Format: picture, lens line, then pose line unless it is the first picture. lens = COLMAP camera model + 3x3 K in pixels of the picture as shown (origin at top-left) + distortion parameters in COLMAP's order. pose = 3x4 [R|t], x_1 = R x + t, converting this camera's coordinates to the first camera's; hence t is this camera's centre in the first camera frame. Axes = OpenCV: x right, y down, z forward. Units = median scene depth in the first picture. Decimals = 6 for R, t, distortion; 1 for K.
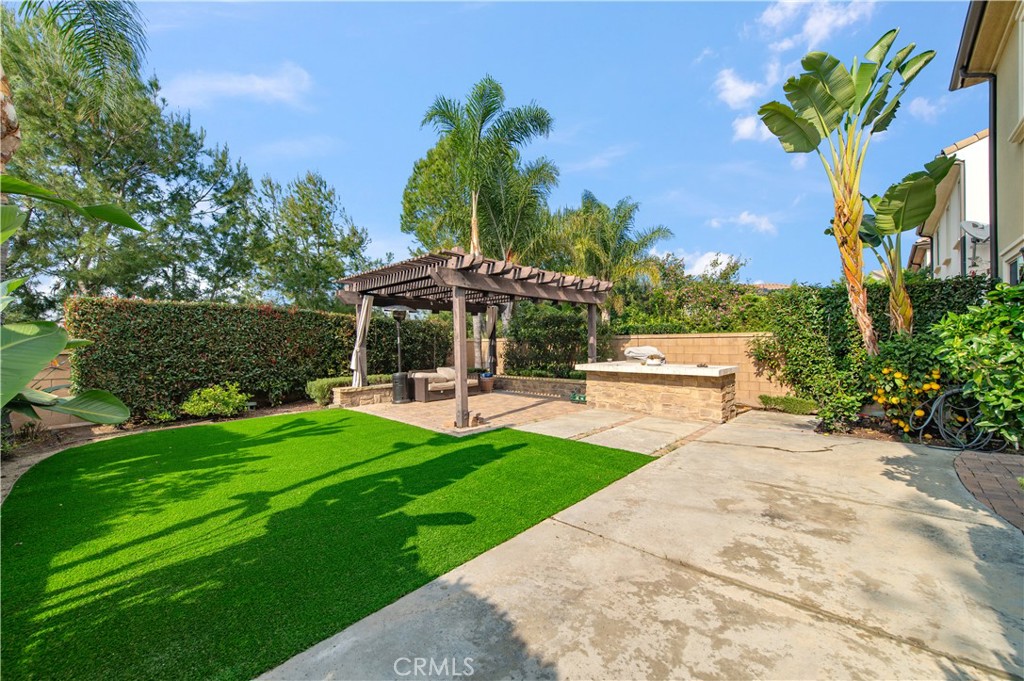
lens RADIAL K [[402.2, 0, 513.3], [0, 402.2, 335.9], [0, 0, 1]] dist [0.015949, -0.004922]
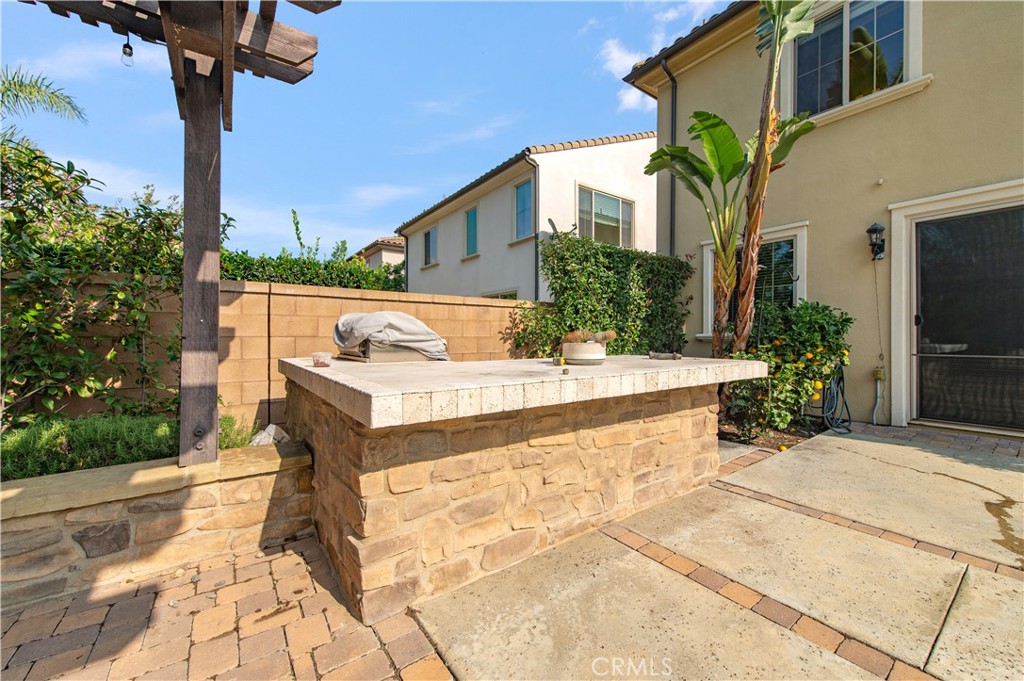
lens RADIAL K [[402.2, 0, 513.3], [0, 402.2, 335.9], [0, 0, 1]] dist [0.015949, -0.004922]
pose [[0.194677, 0.010178, 0.980815, 0.023161], [-0.018931, 0.999799, -0.006617, 0.056231], [-0.980685, -0.017280, 0.194830, 1.026059]]
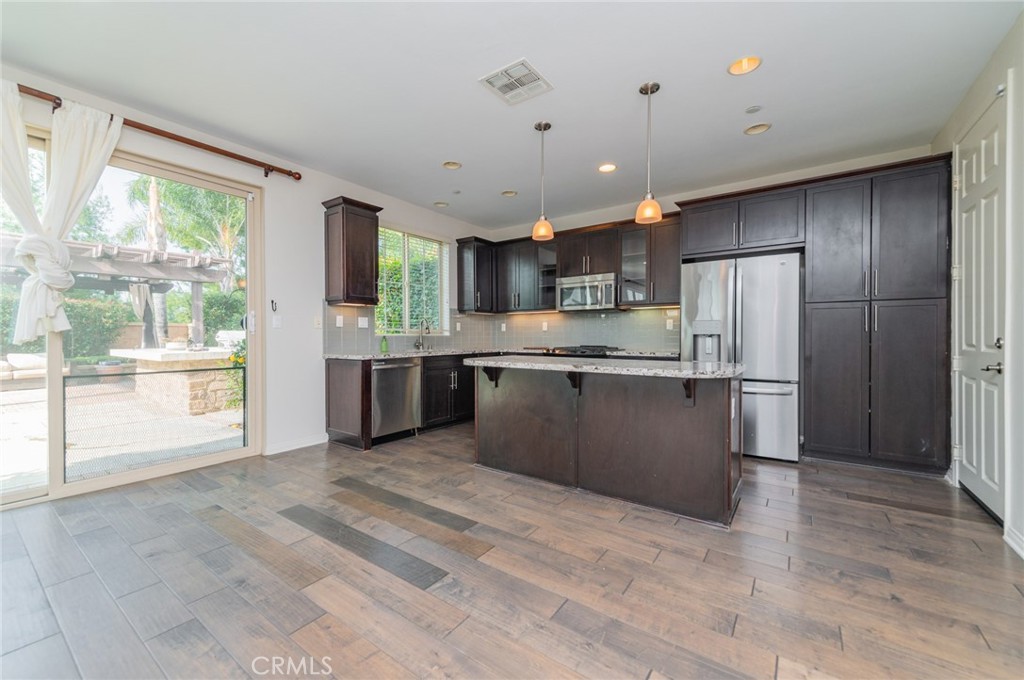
lens RADIAL K [[390.8, 0, 495.1], [0, 390.8, 337.8], [0, 0, 1]] dist [0.021968, -0.000106]
pose [[0.993546, 0.009496, 0.113034, 0.960470], [-0.012226, 0.999649, 0.023484, 0.018569], [-0.112771, -0.024715, 0.993314, 0.083588]]
